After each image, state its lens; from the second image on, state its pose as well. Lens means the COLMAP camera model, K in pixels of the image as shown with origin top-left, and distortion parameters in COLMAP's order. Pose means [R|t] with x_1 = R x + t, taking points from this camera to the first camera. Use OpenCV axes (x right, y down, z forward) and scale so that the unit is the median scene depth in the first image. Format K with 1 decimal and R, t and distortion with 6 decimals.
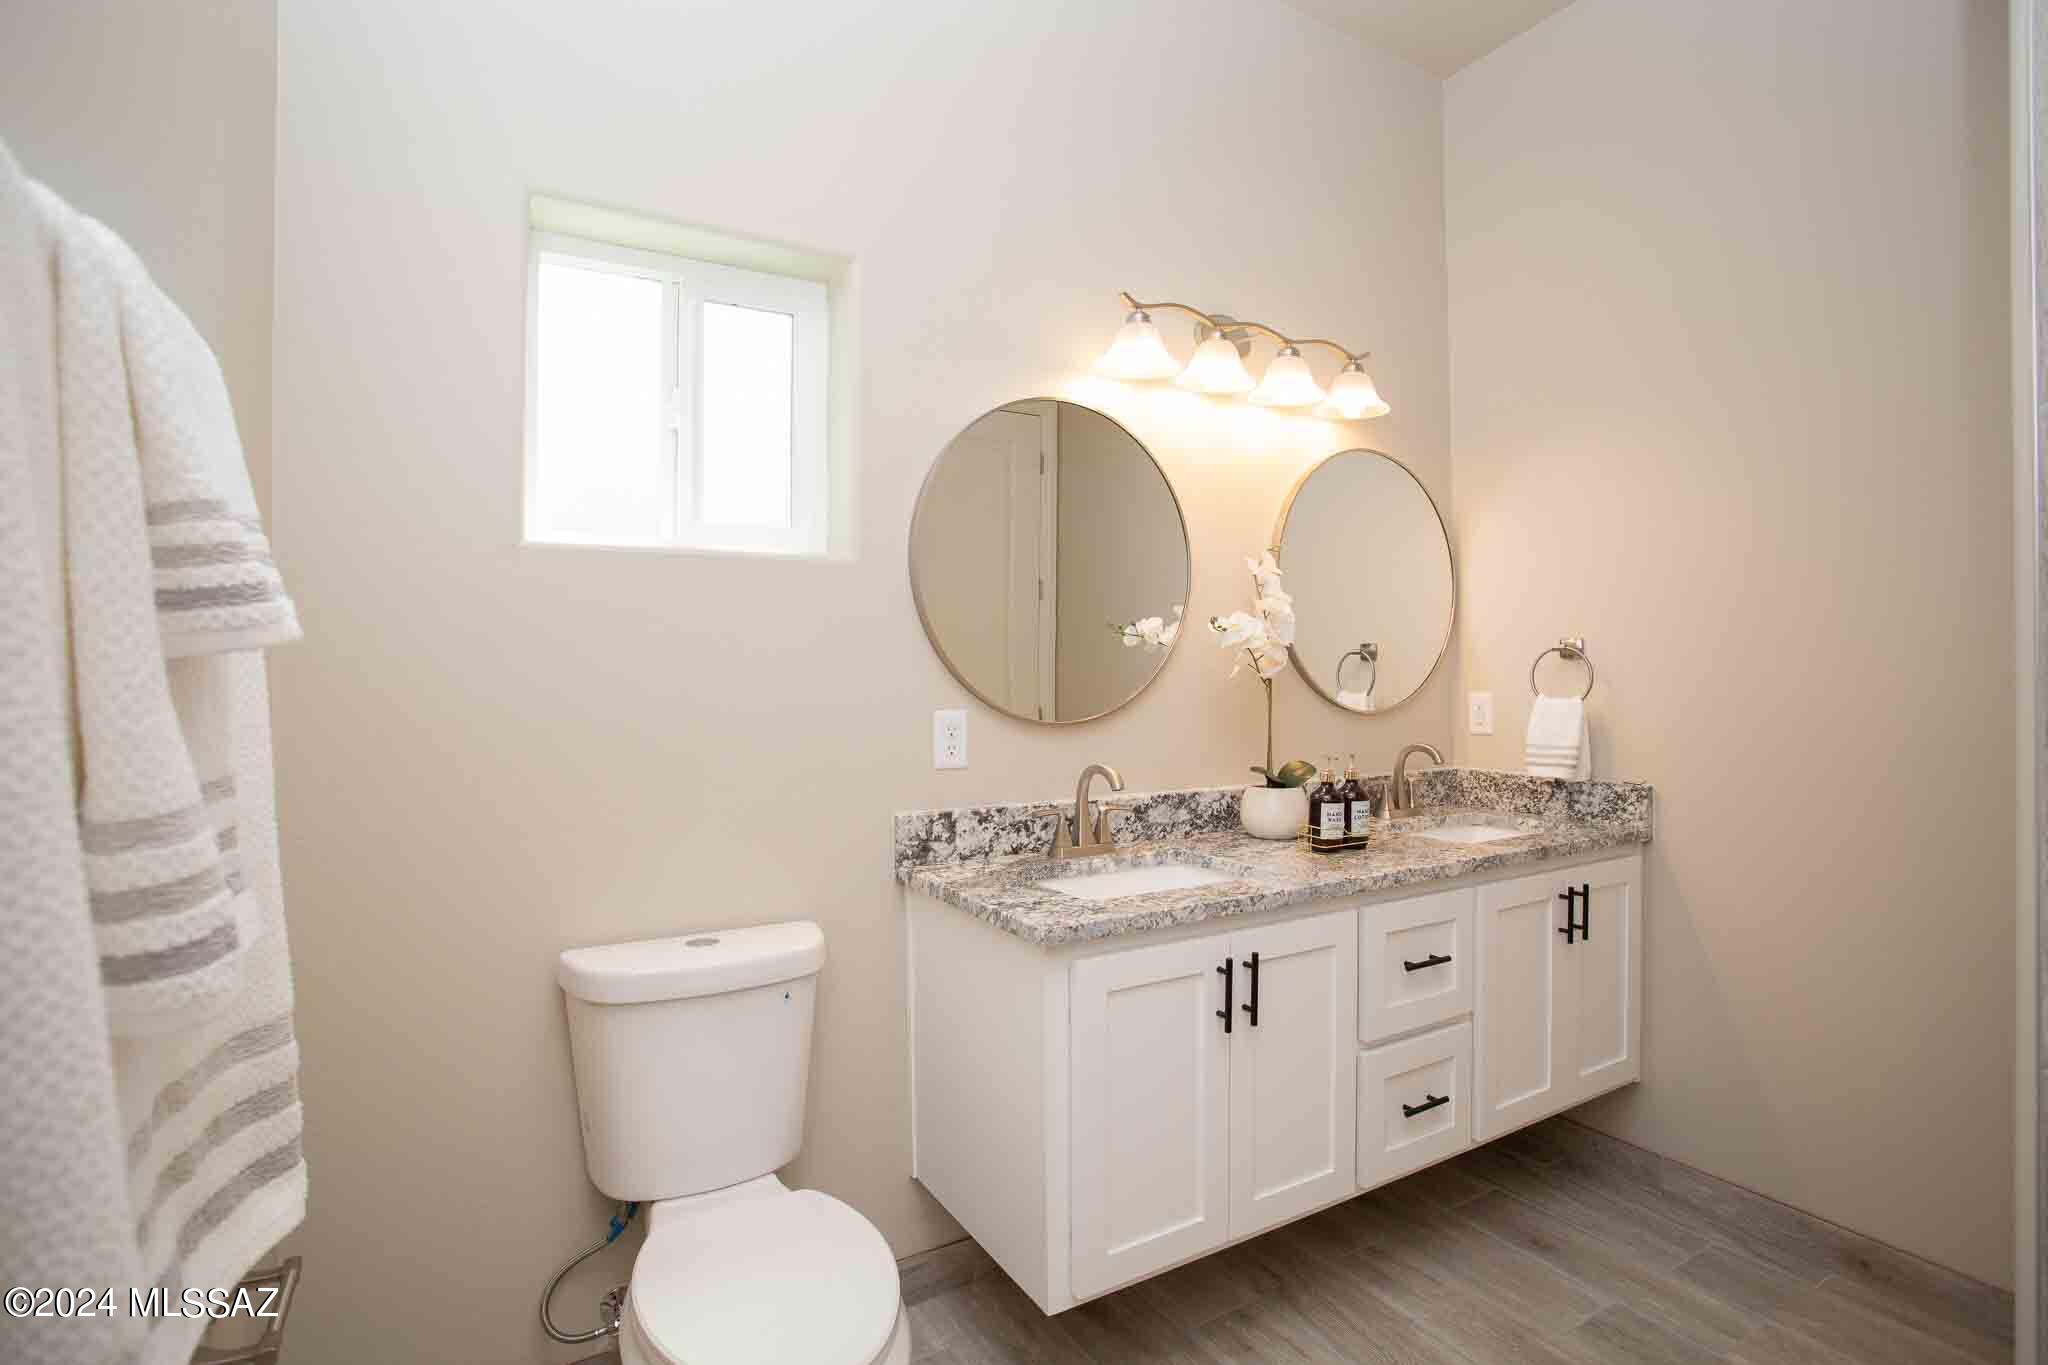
lens RADIAL K [[998.2, 0, 1024.9], [0, 998.2, 667.8], [0, 0, 1]] dist [-0.082941, 0.039211]
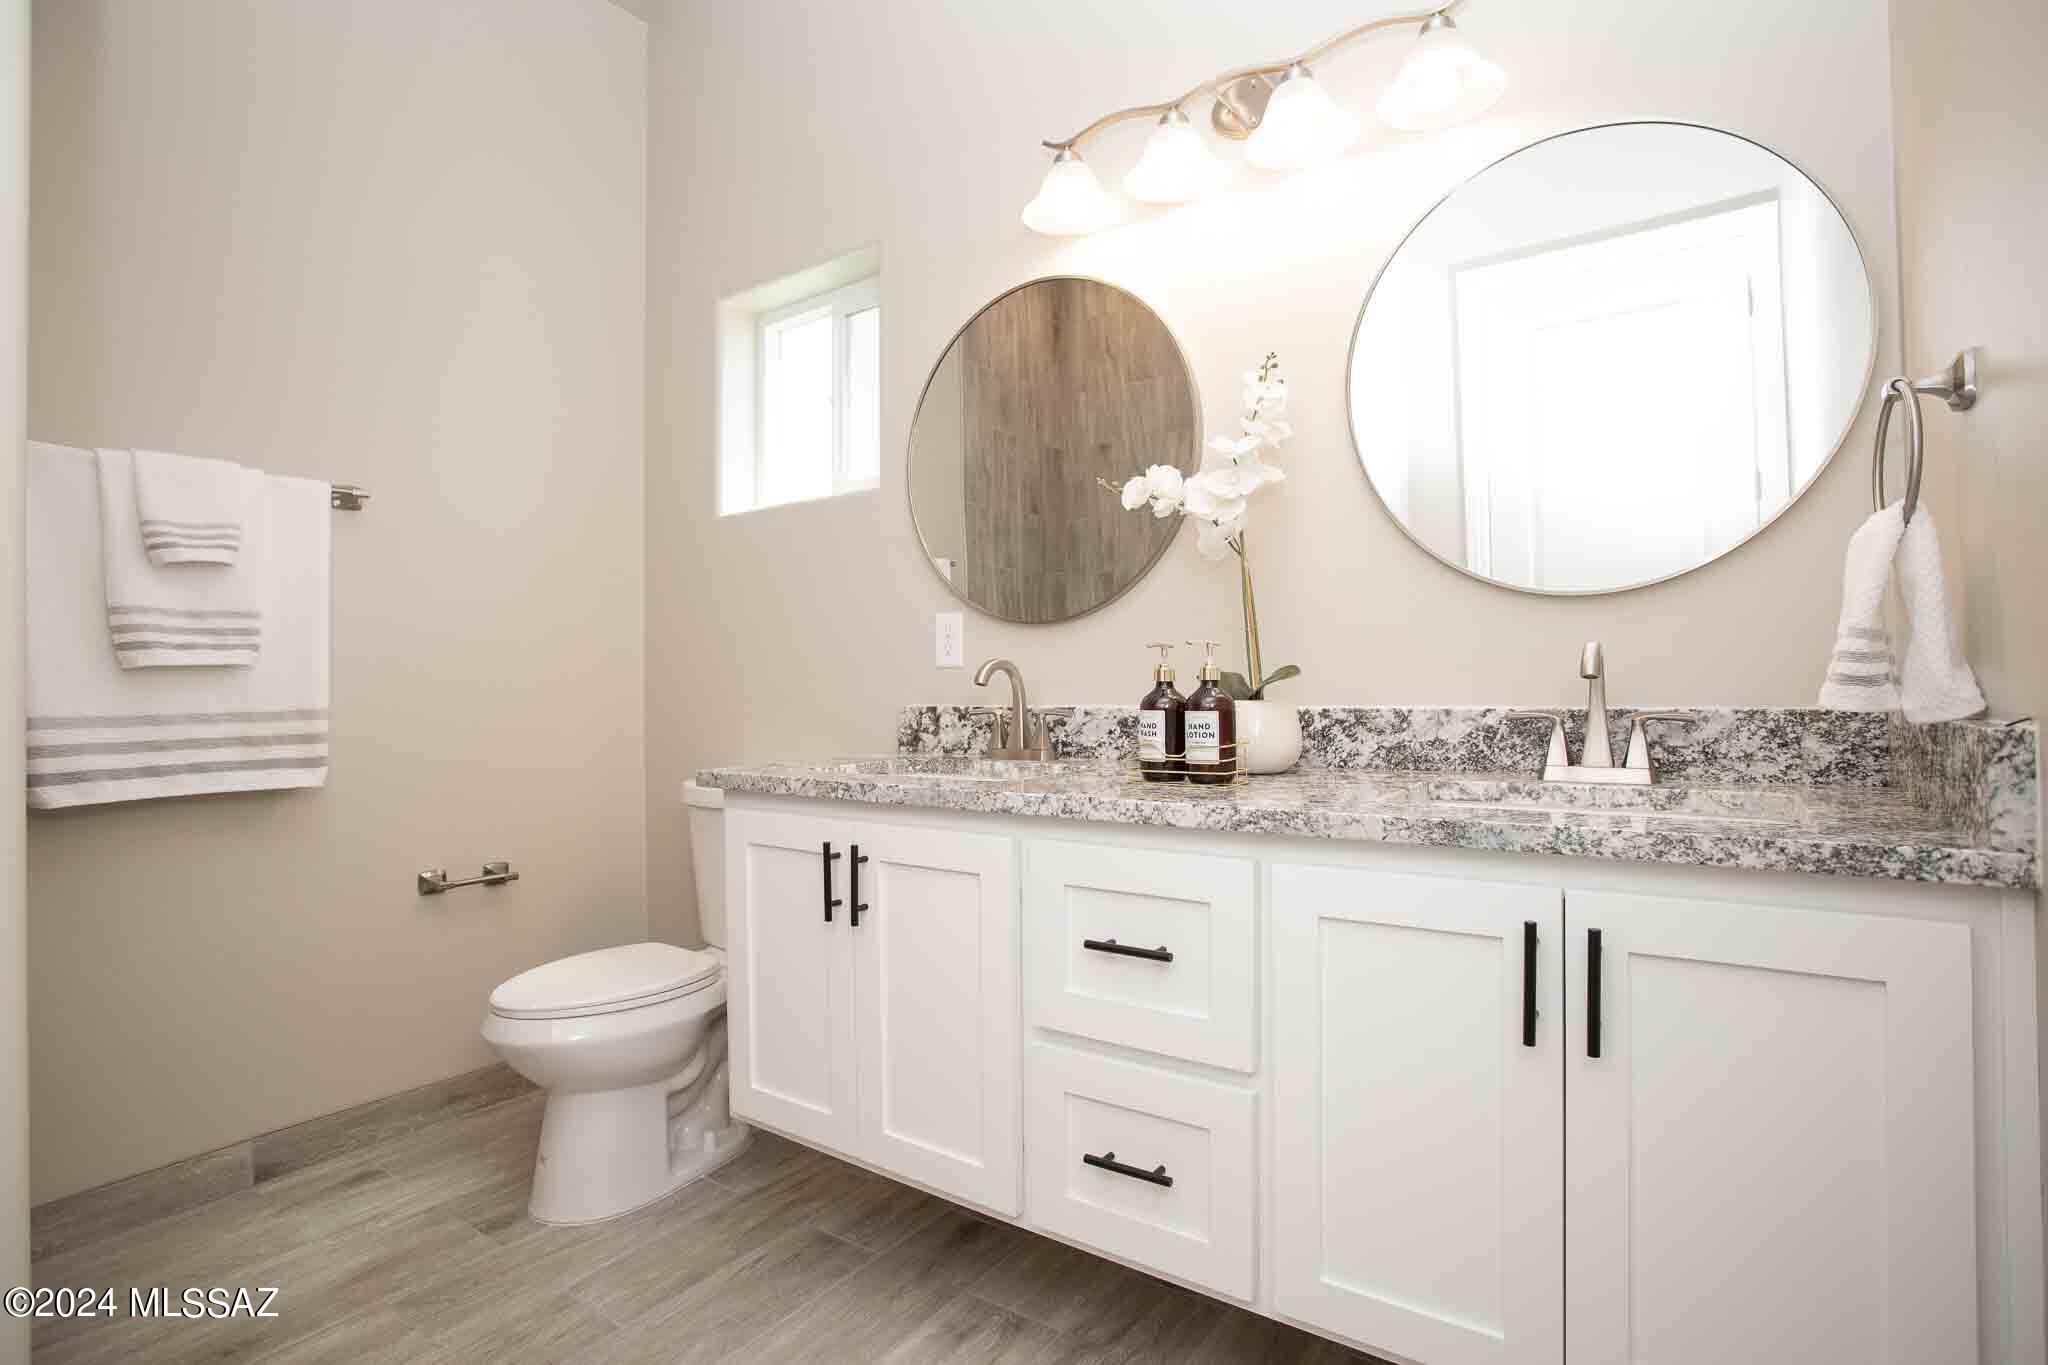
lens RADIAL K [[998.2, 0, 1024.9], [0, 998.2, 667.8], [0, 0, 1]] dist [-0.082941, 0.039211]
pose [[0.416445, -0.015660, -0.909026, 0.914486], [0.014183, 0.999842, -0.010727, 0.112416], [0.909050, -0.008425, 0.416601, 0.620695]]
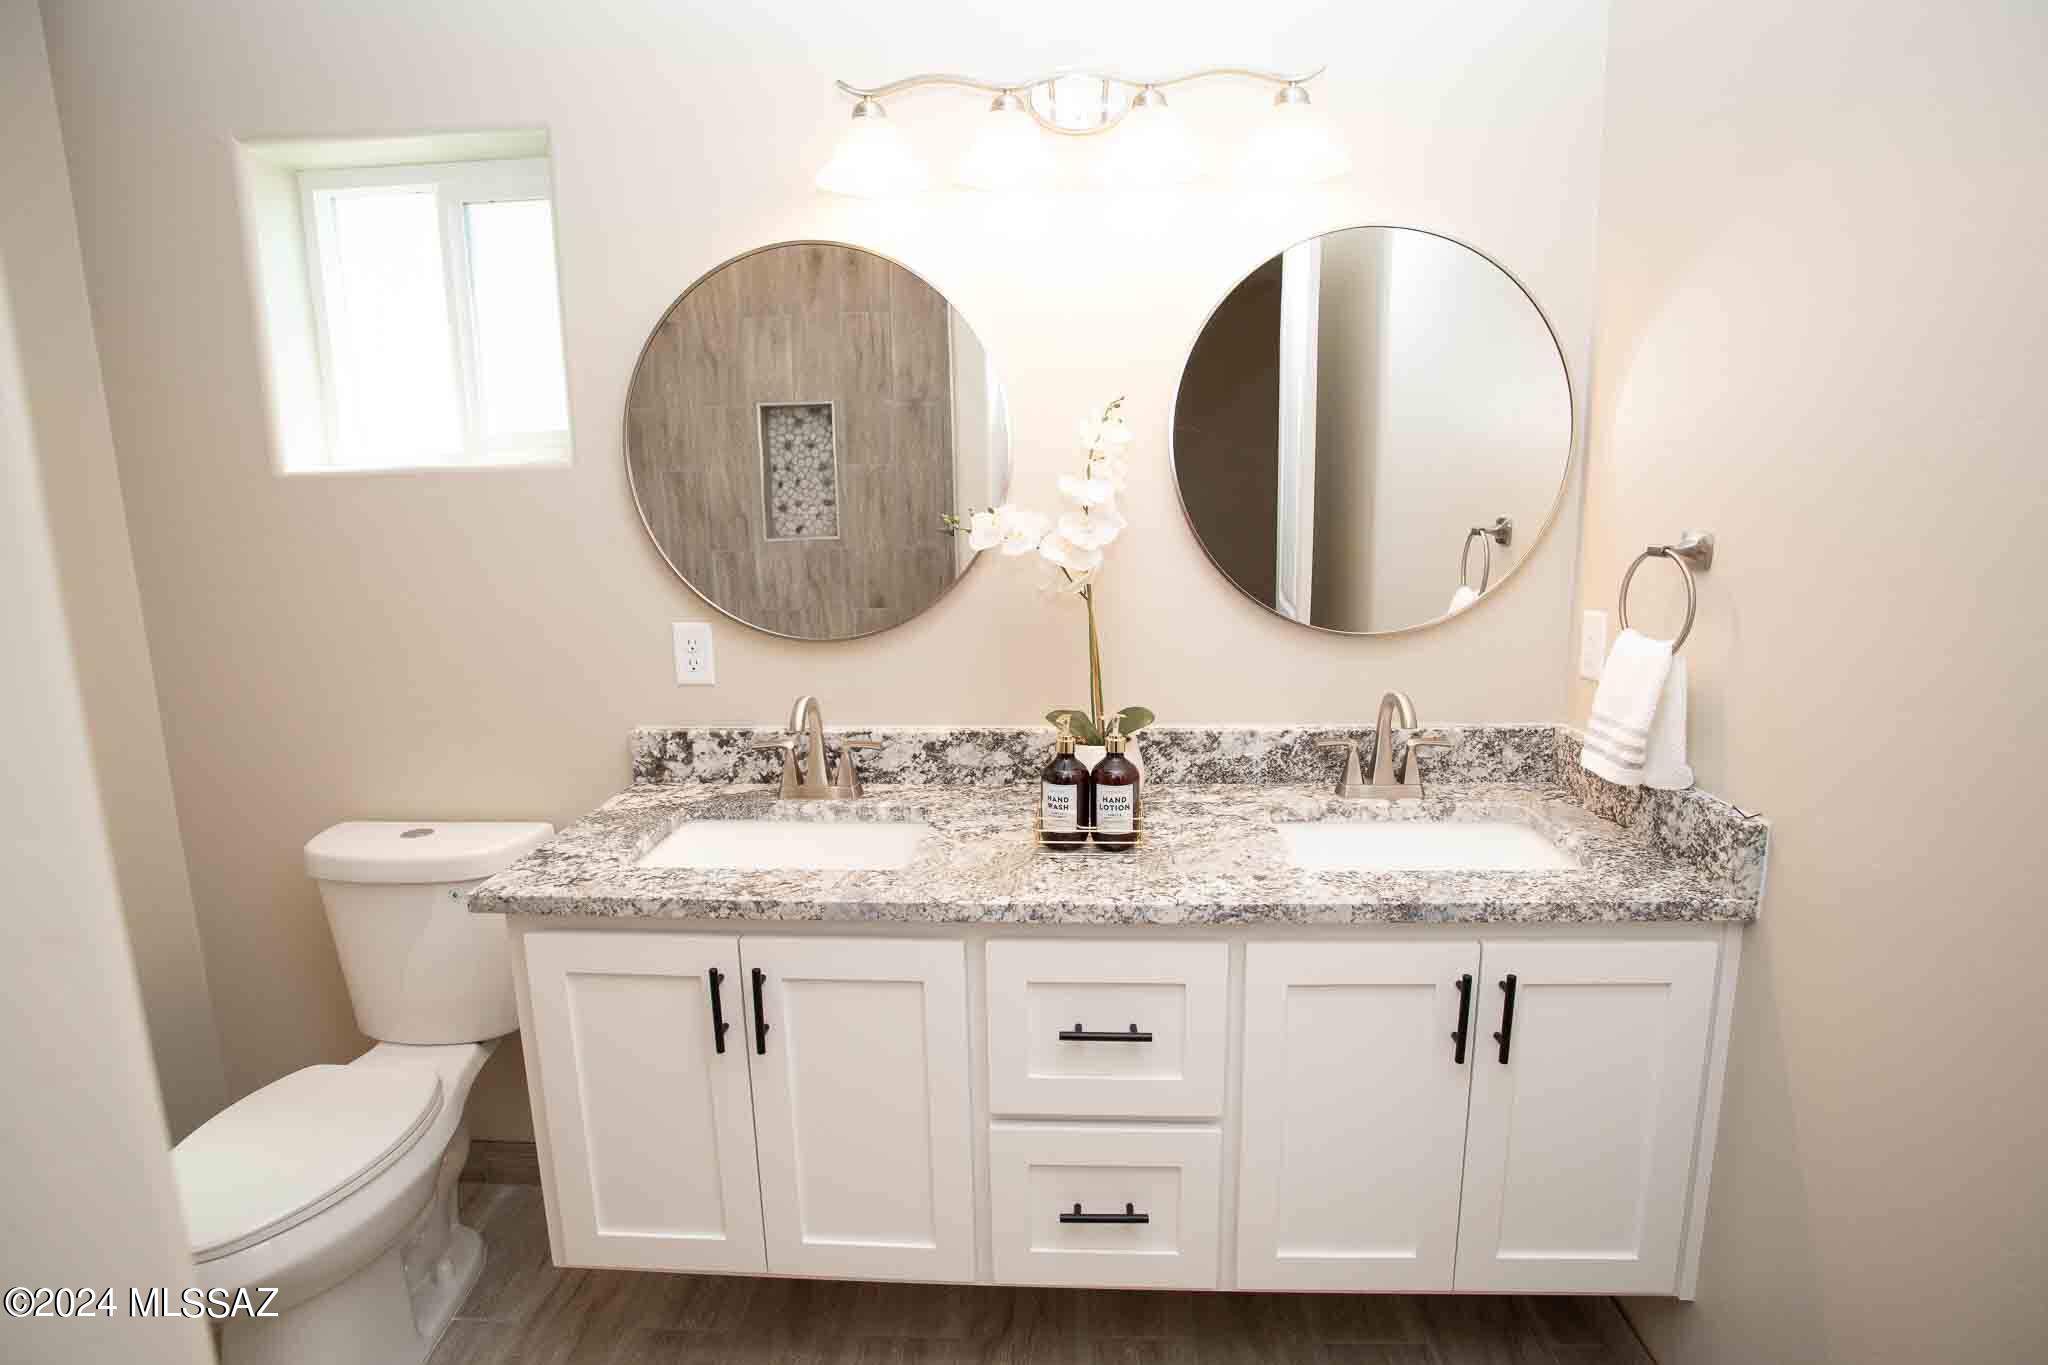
lens RADIAL K [[998.2, 0, 1024.9], [0, 998.2, 667.8], [0, 0, 1]] dist [-0.082941, 0.039211]
pose [[0.834810, 0.084339, -0.544040, 0.670027], [0.016489, 0.983923, 0.177833, -0.071635], [0.550291, -0.157427, 0.819998, 0.411281]]
